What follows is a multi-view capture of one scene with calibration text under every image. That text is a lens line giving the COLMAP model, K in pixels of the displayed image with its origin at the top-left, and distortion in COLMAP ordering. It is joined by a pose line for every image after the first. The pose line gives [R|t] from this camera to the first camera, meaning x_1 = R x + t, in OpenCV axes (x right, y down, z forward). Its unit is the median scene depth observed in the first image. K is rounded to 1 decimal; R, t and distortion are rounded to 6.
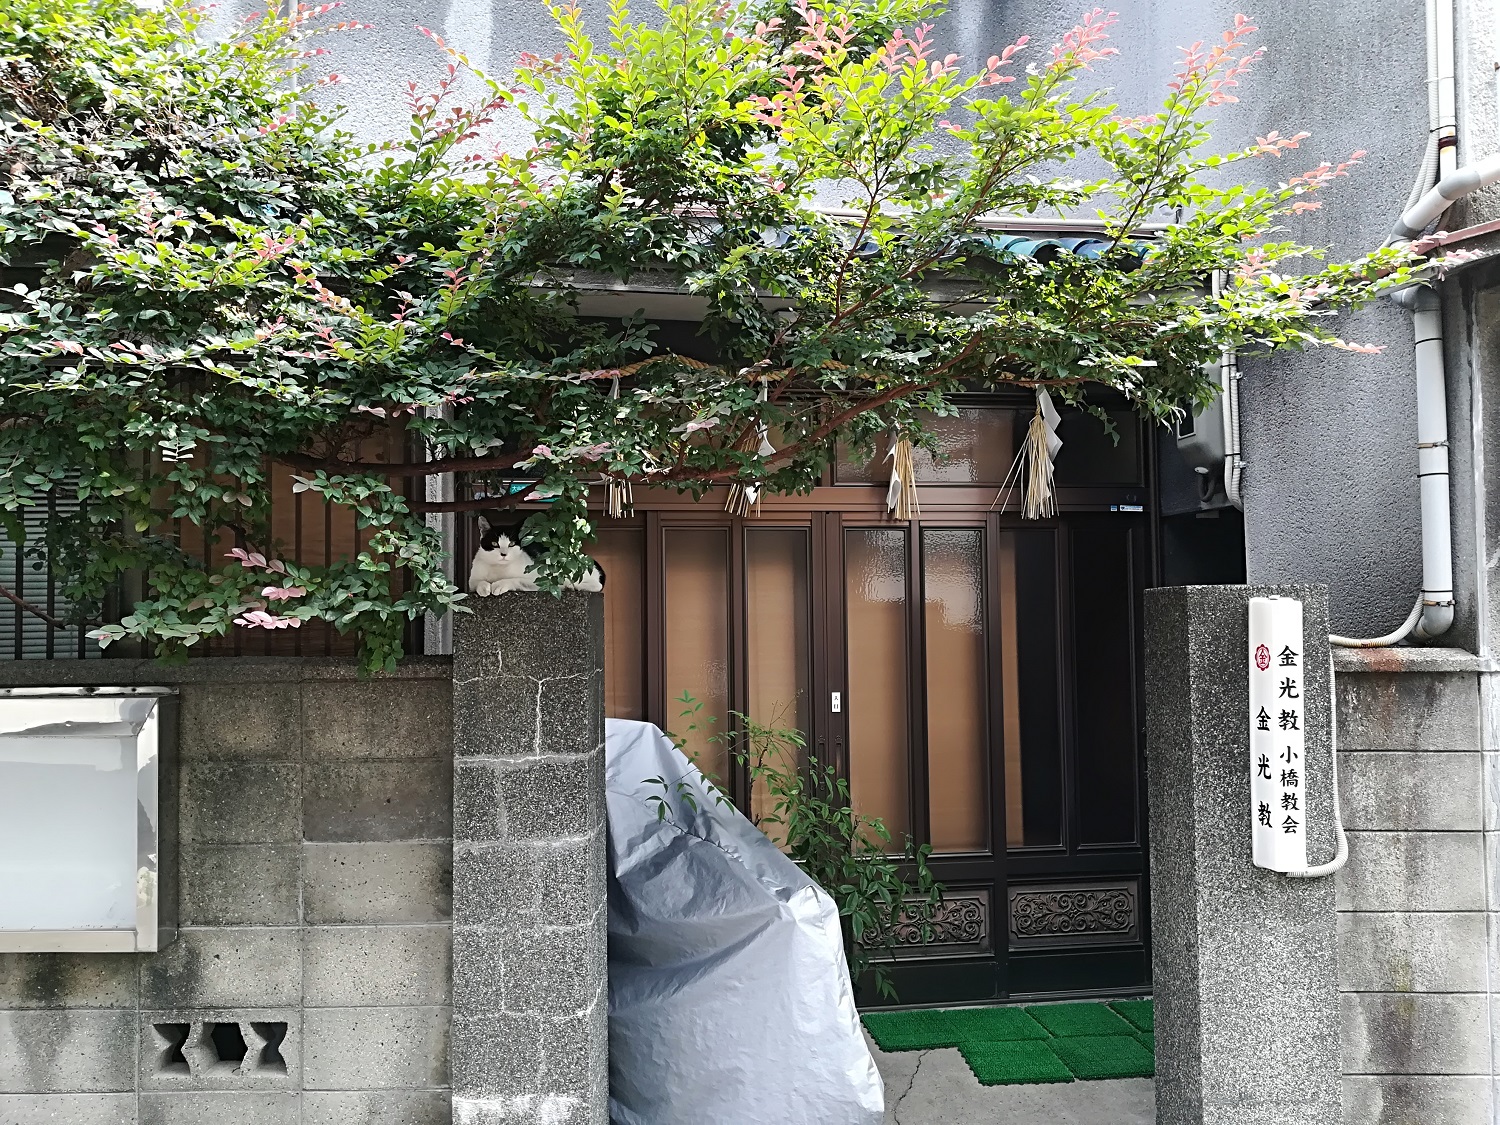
lens RADIAL K [[1166.8, 0, 747.2], [0, 1166.8, 569.8], [0, 0, 1]] dist [-0.001591, -0.004135]
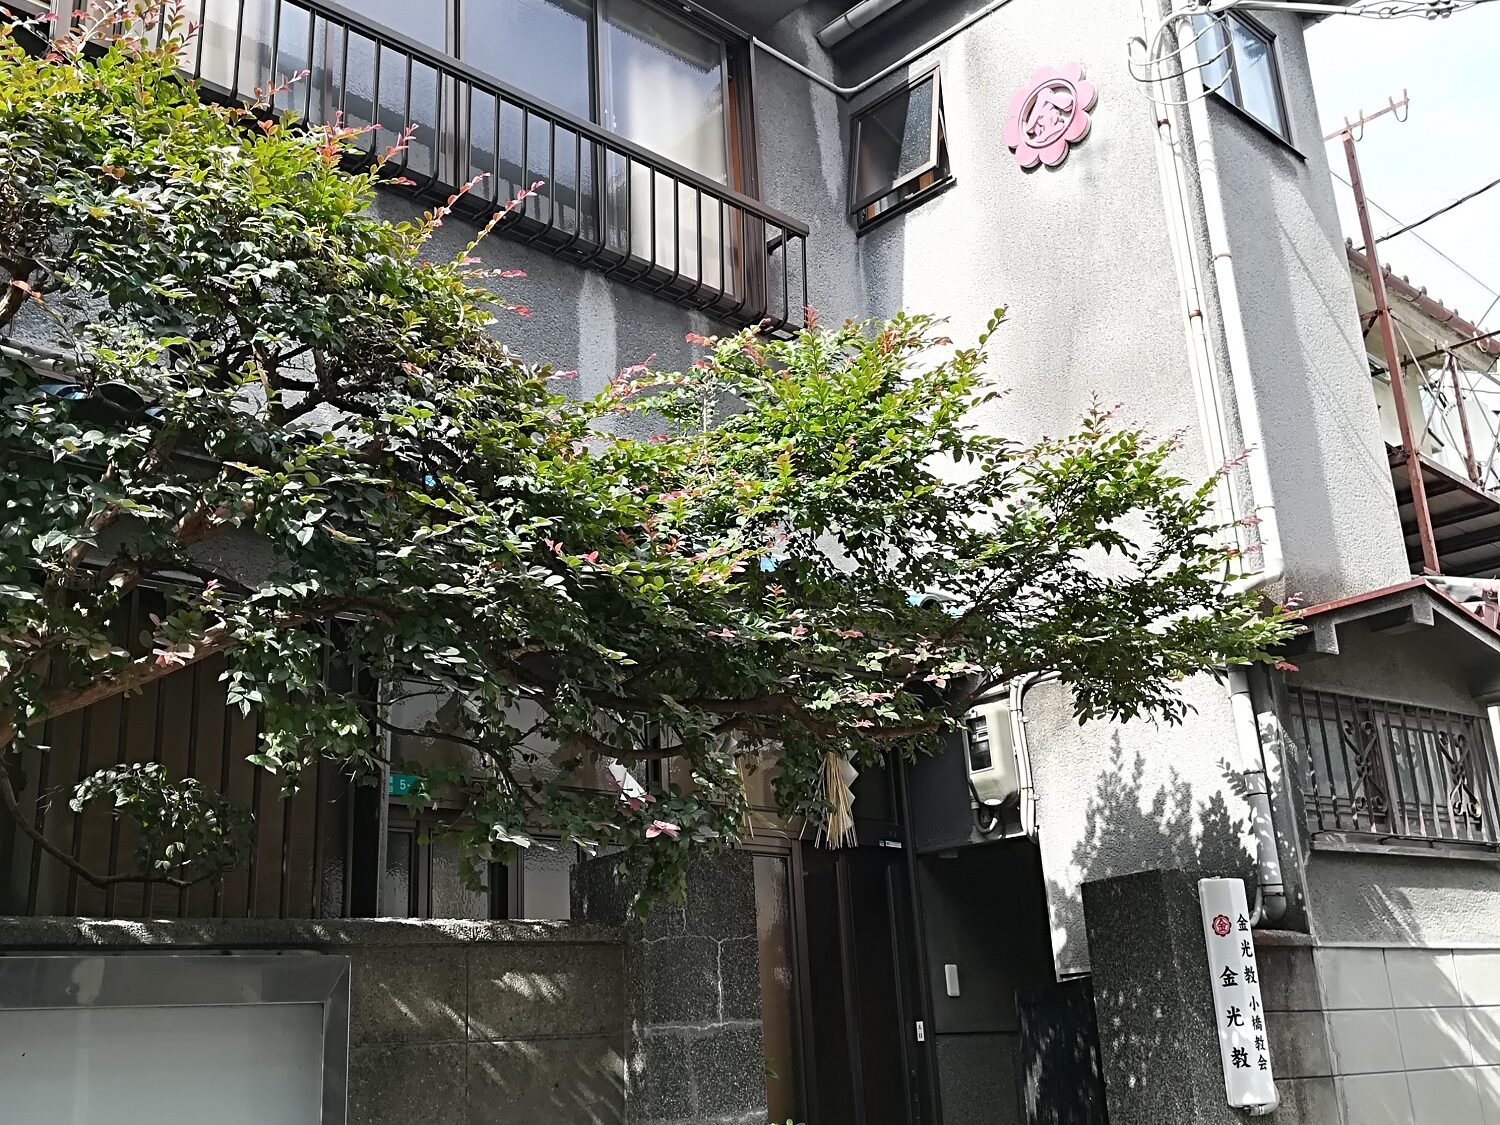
lens RADIAL K [[1538.2, 0, 750.0], [0, 1538.2, 562.5], [0, 0, 1]] dist [0.008392, 0.001907]
pose [[0.821402, 0.147716, 0.550888, -0.908368], [0.024901, 0.955670, -0.293385, 0.170103], [-0.569805, 0.254705, 0.781311, -0.090989]]
